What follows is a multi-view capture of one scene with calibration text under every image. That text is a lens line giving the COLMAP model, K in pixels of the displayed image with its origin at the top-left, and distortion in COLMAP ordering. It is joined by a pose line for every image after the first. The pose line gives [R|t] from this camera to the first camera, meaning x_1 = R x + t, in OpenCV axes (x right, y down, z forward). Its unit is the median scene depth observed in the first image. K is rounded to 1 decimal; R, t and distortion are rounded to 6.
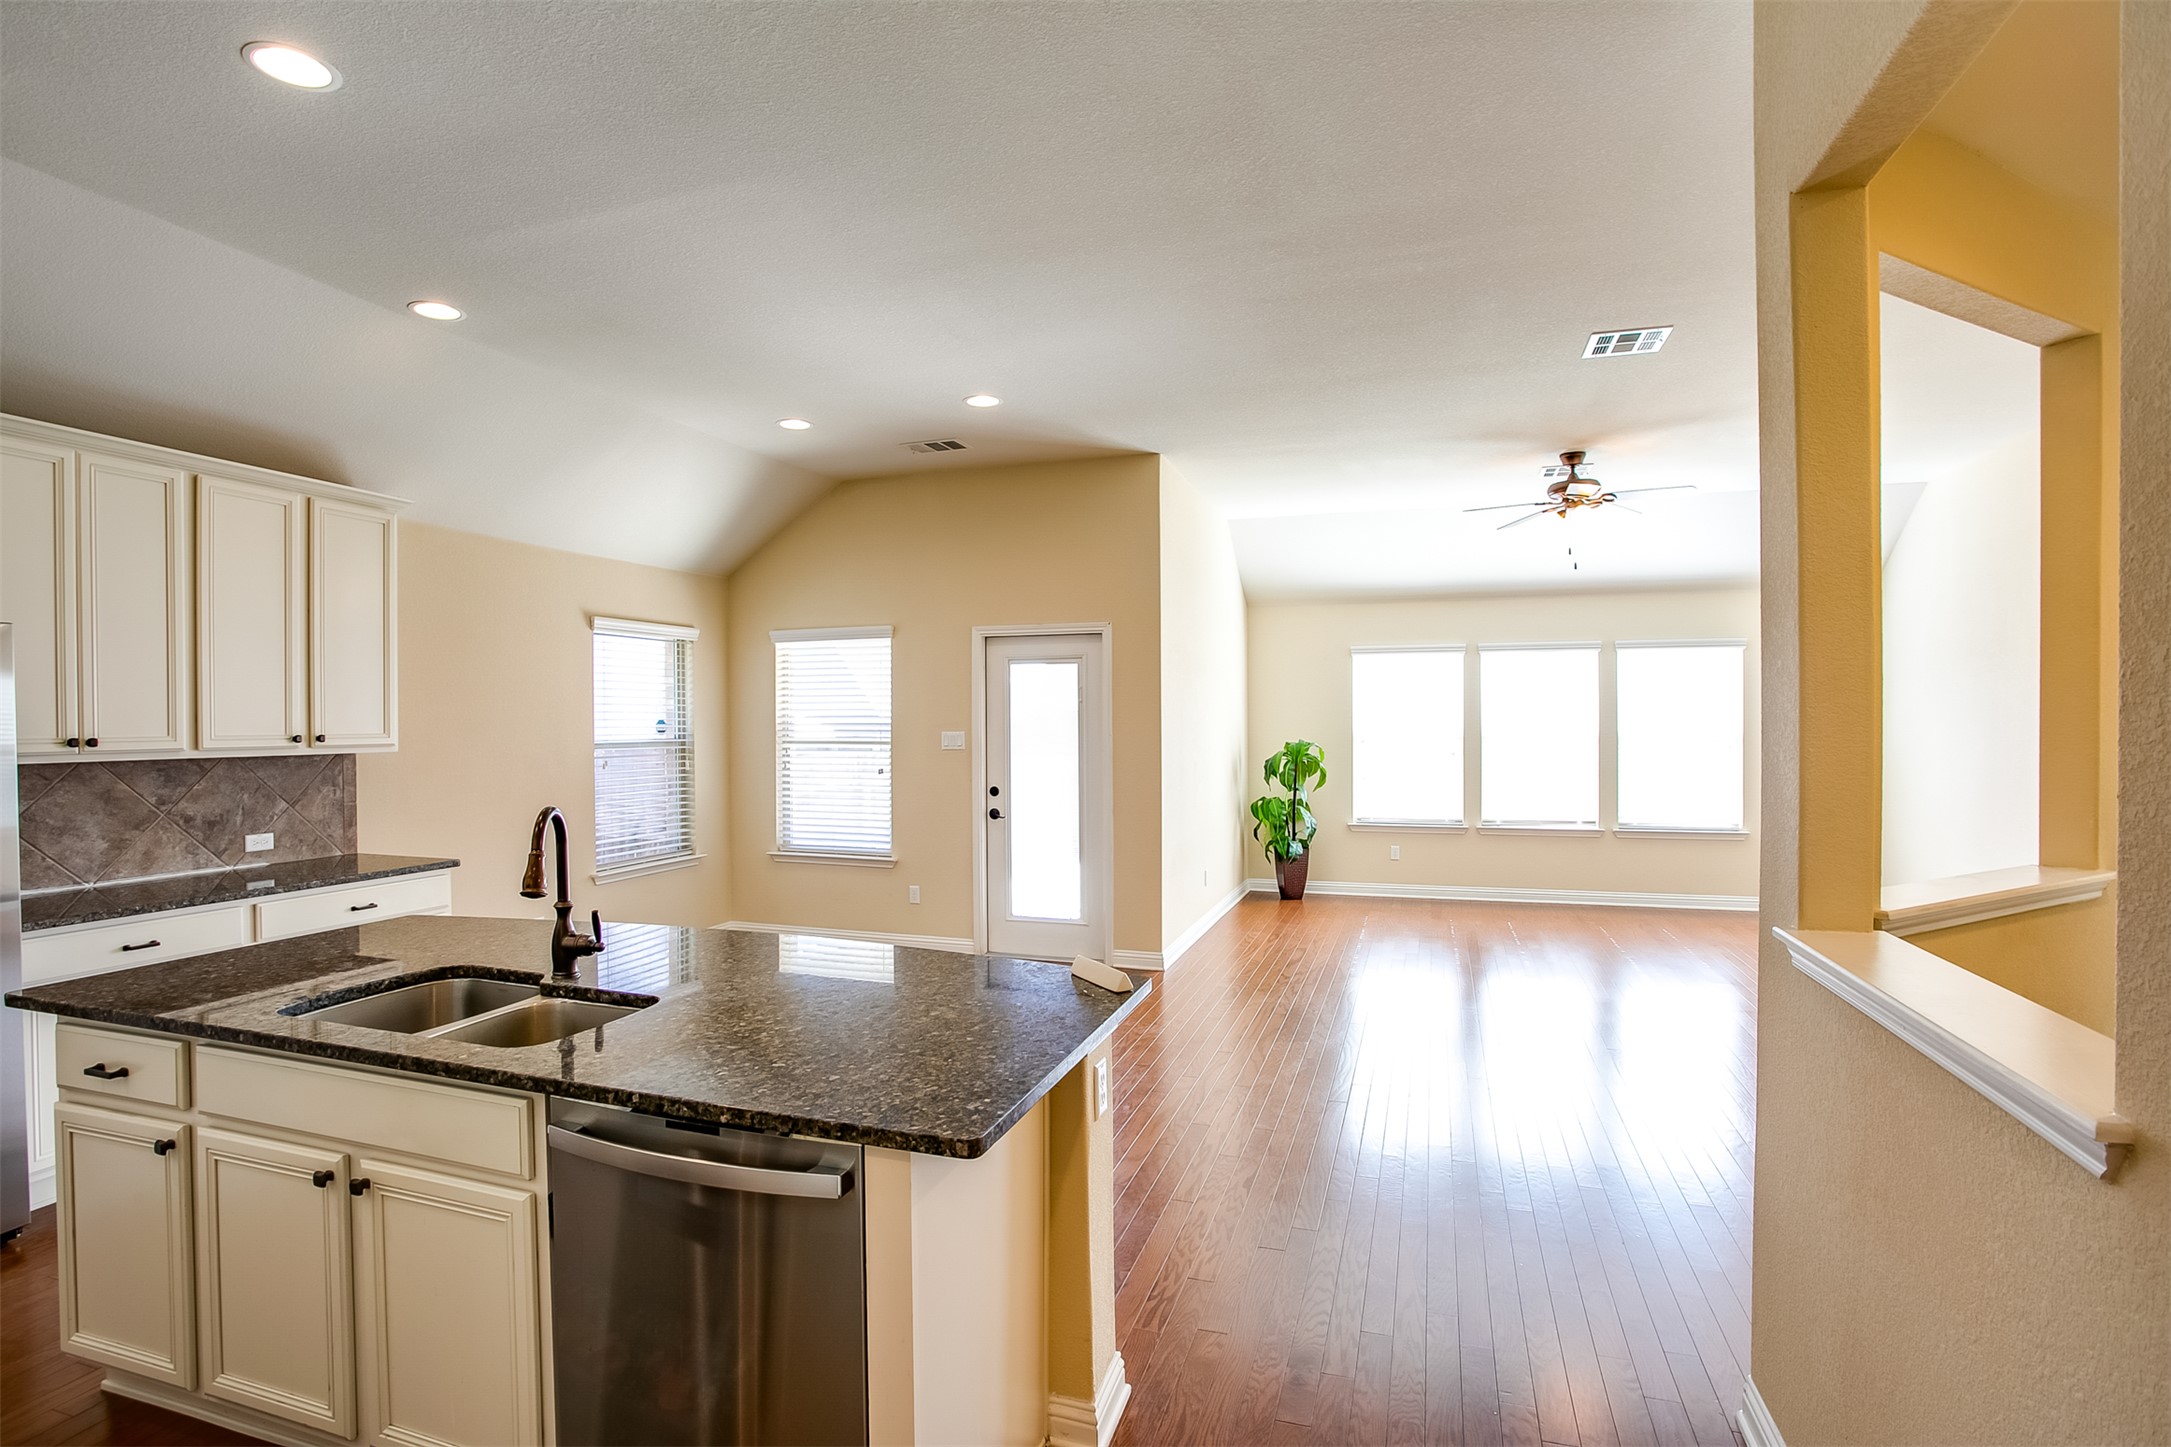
lens RADIAL K [[1052.4, 0, 1088.5], [0, 1052.4, 735.9], [0, 0, 1]] dist [-0.079523, 0.030767]
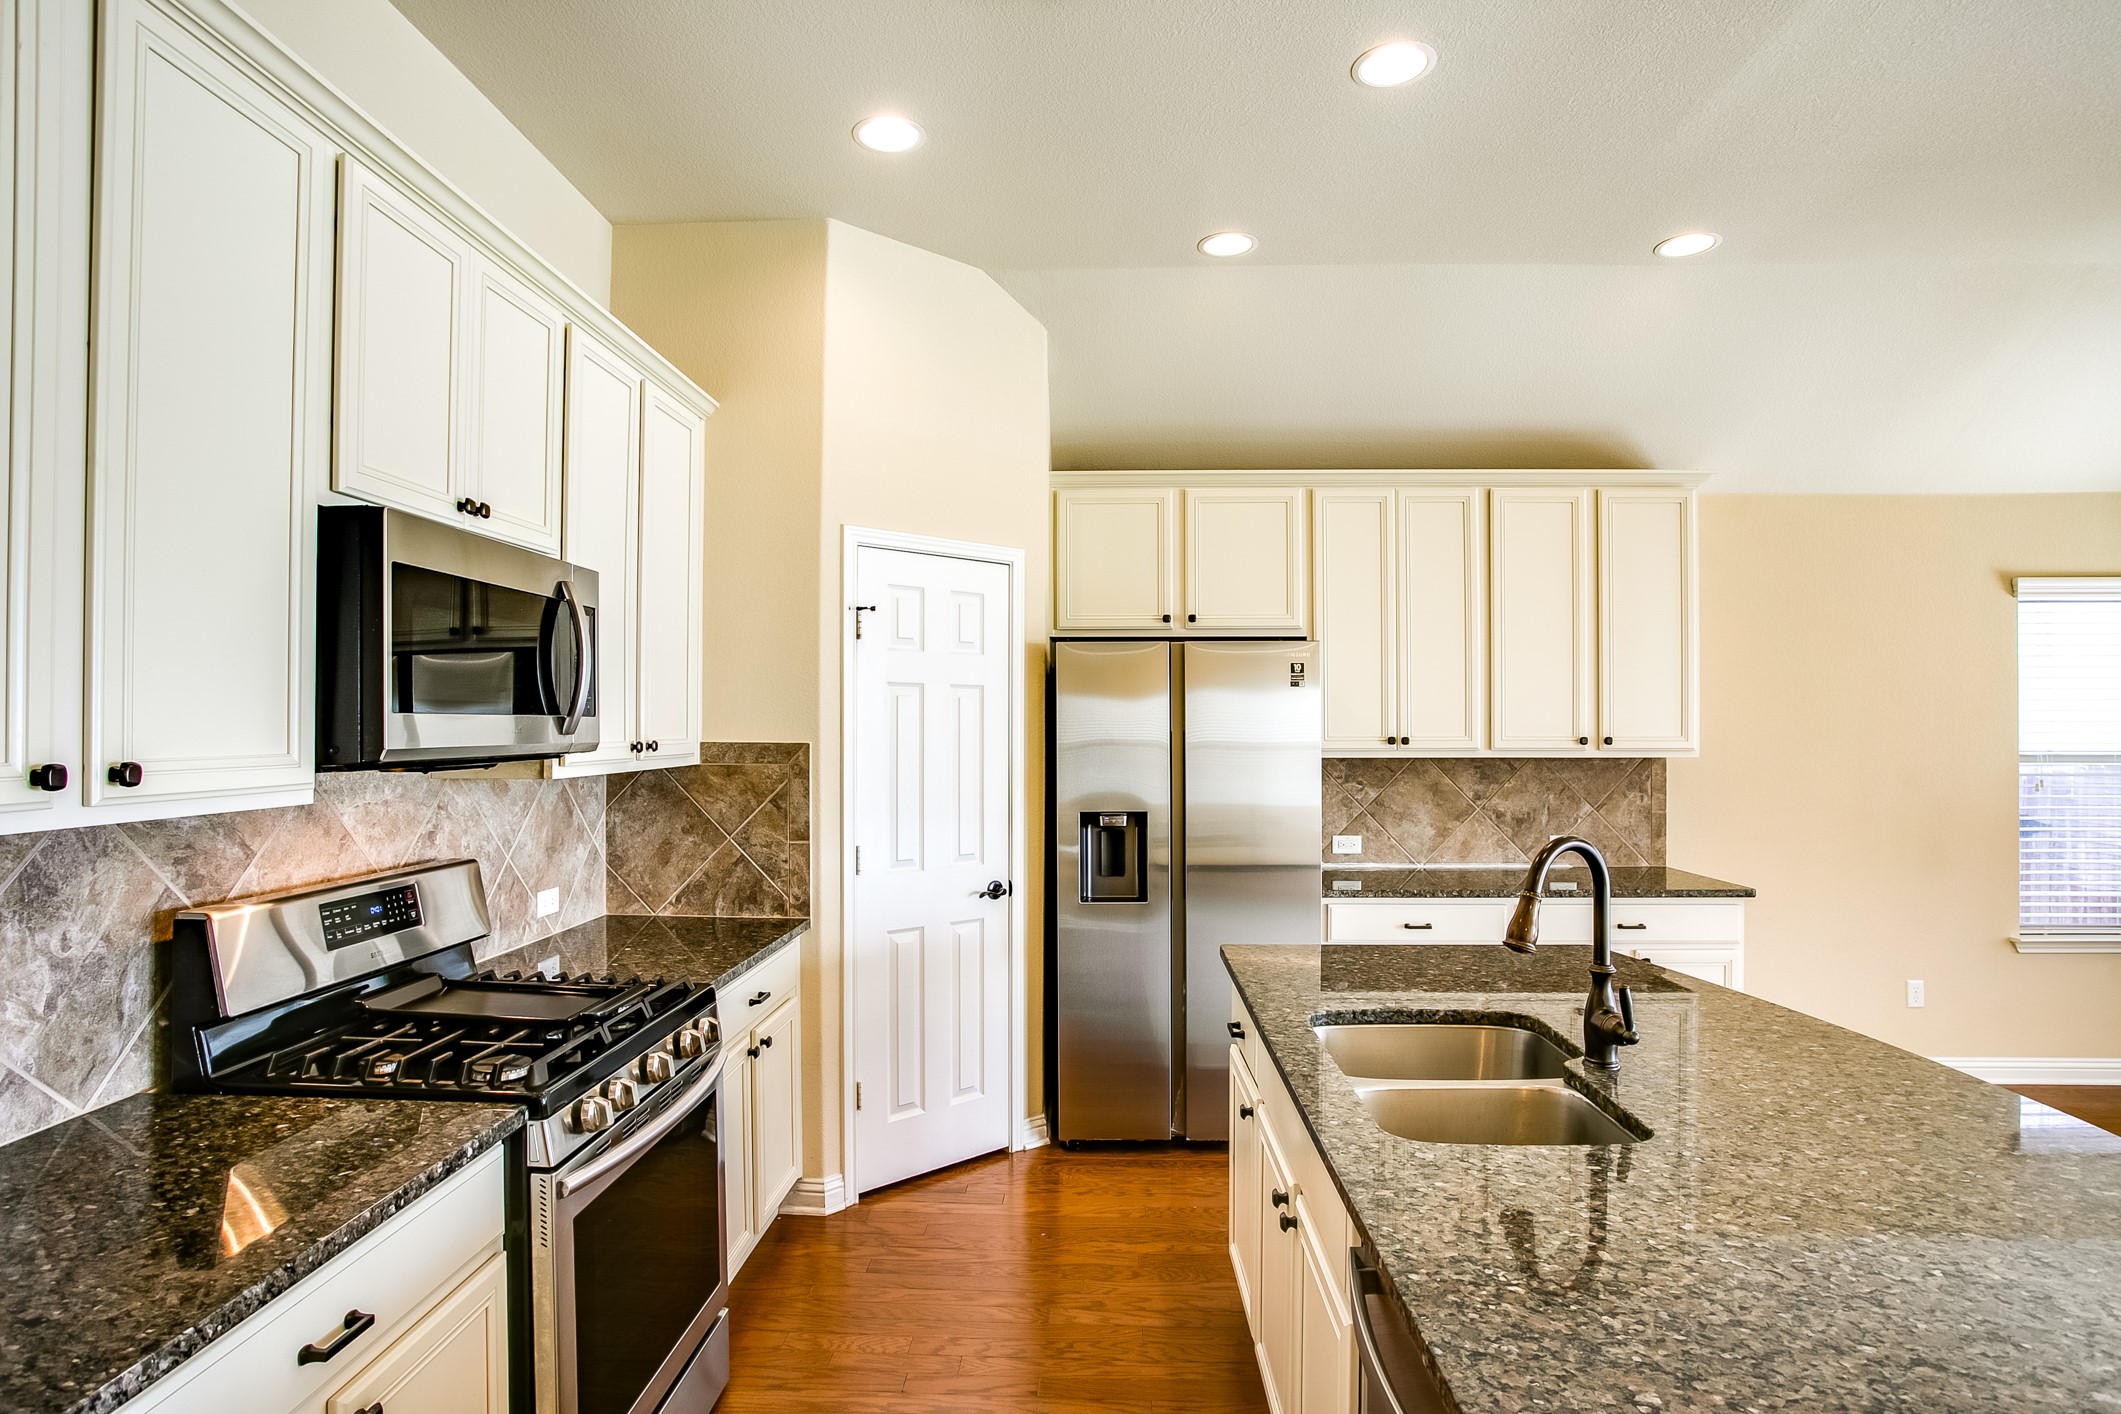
lens RADIAL K [[1105.7, 0, 1052.6], [0, 1105.7, 717.3], [0, 0, 1]] dist [-0.063182, 0.031351]
pose [[0.271051, -0.002206, -0.962562, 0.085224], [-0.015646, 0.999855, -0.006697, -0.004680], [0.962438, 0.016876, 0.270977, 0.232861]]
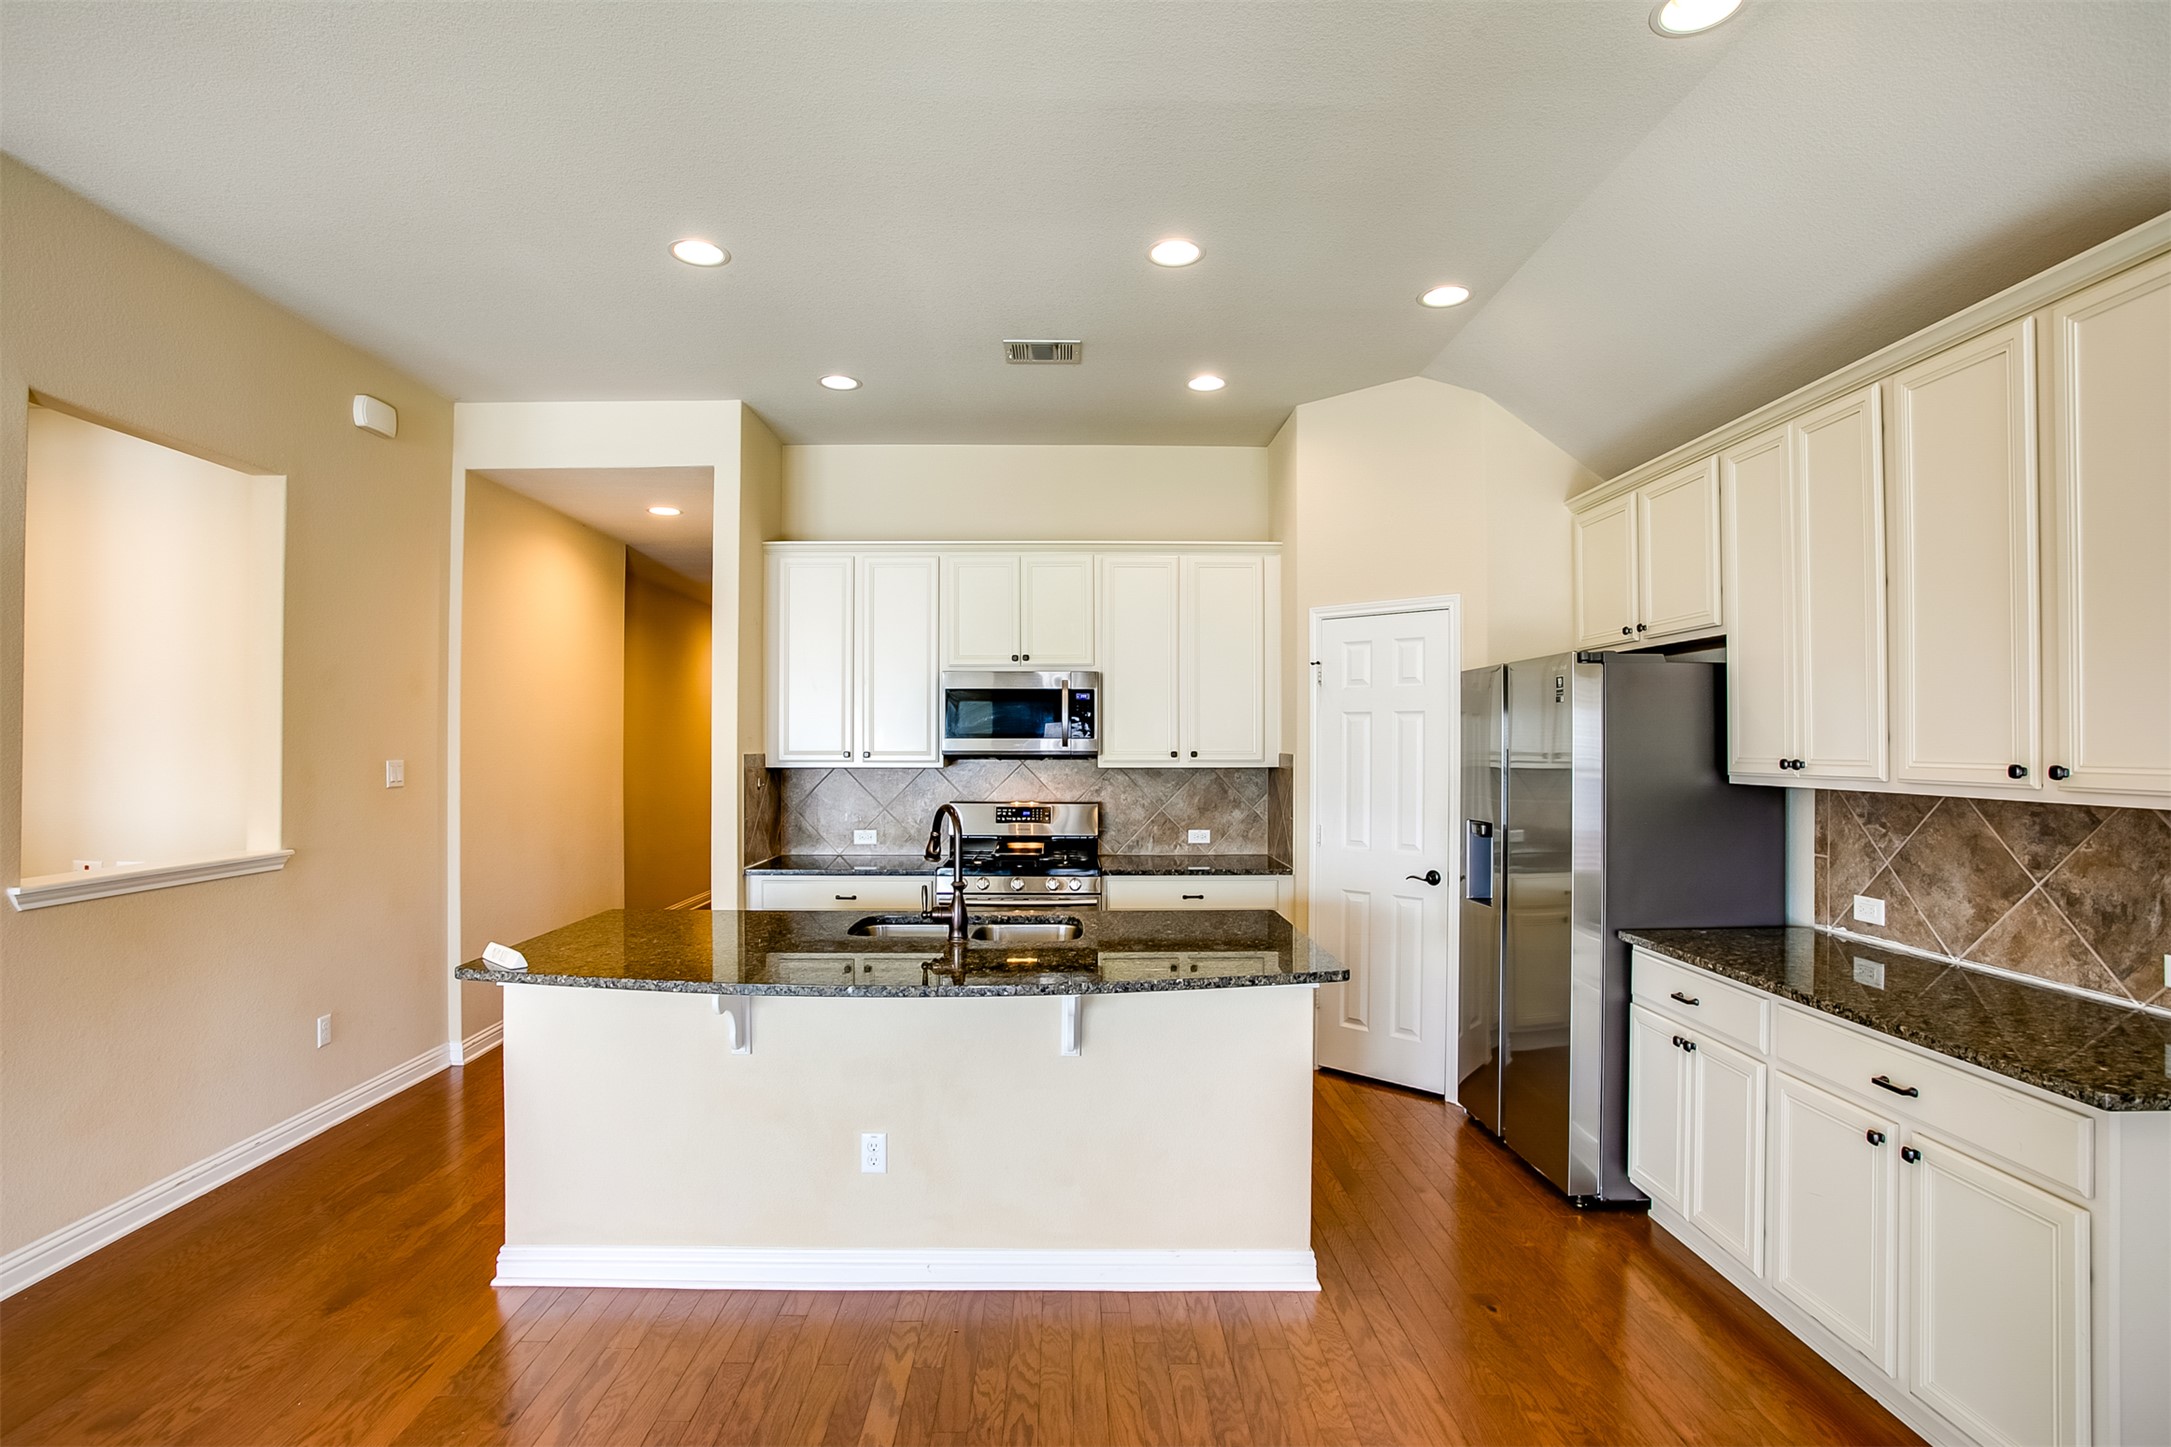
lens RADIAL K [[1052.4, 0, 1088.5], [0, 1052.4, 735.9], [0, 0, 1]] dist [-0.079523, 0.030767]
pose [[-0.940500, 0.003334, -0.339777, -0.133664], [-0.000032, 0.999951, 0.009901, -0.021719], [0.339794, 0.009323, -0.940454, 1.356412]]
